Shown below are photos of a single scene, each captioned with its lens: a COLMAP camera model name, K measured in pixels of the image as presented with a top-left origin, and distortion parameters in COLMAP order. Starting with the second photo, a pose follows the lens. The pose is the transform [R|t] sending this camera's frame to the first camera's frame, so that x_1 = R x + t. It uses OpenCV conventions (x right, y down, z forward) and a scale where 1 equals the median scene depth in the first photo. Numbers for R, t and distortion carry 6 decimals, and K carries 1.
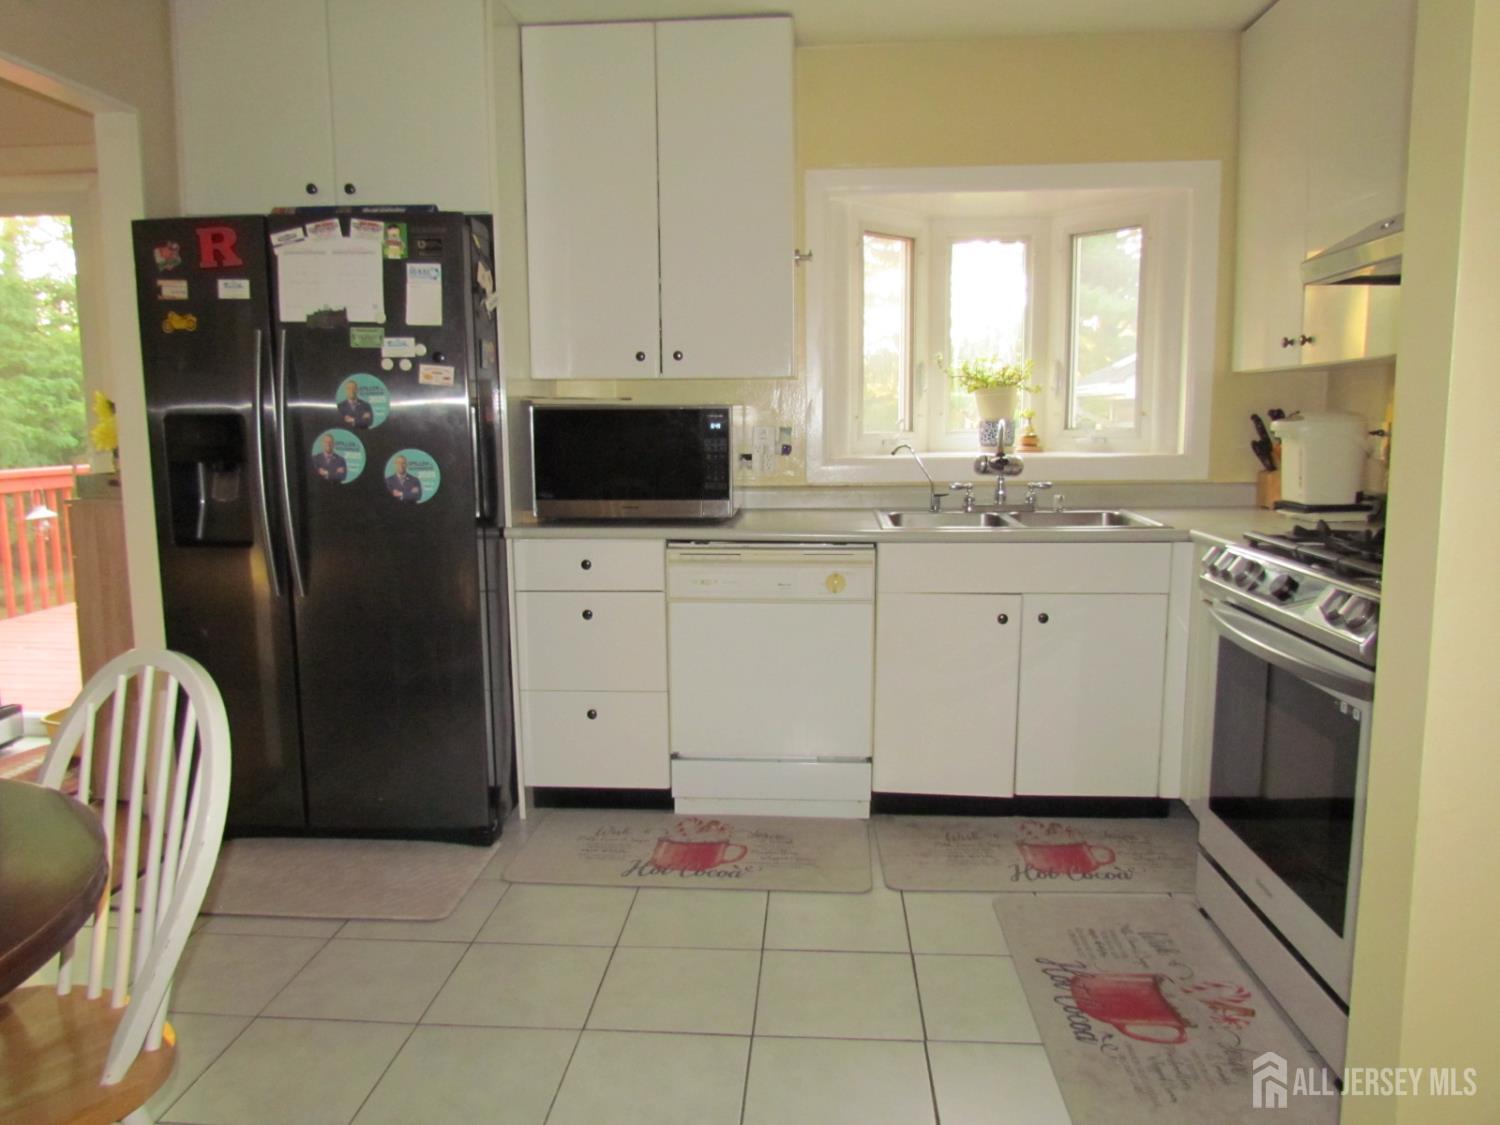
lens RADIAL K [[1066.4, 0, 757.9], [0, 1066.4, 562.2], [0, 0, 1]] dist [-0.011315, -0.000158]
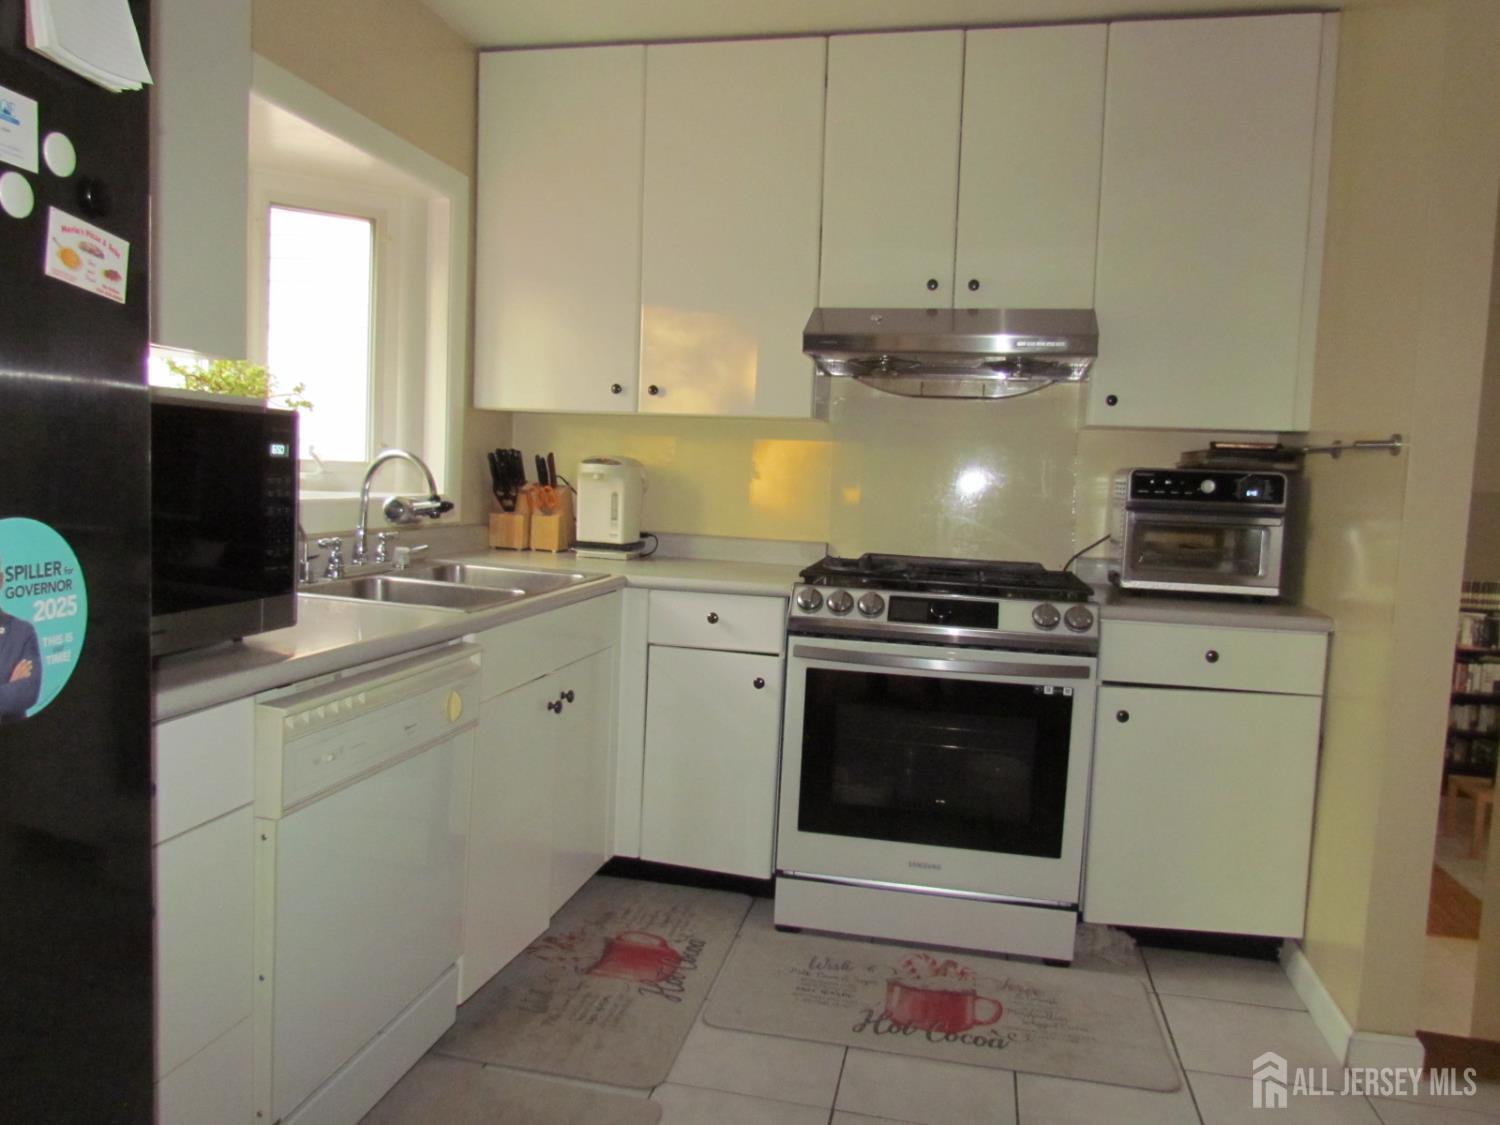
lens RADIAL K [[1066.4, 0, 760.5], [0, 1066.4, 557.4], [0, 0, 1]] dist [-0.011315, -0.000158]
pose [[0.119734, -0.066409, 0.990582, -0.569446], [0.081907, 0.995020, 0.056806, -0.096873], [-0.989422, 0.074334, 0.124577, 0.791589]]
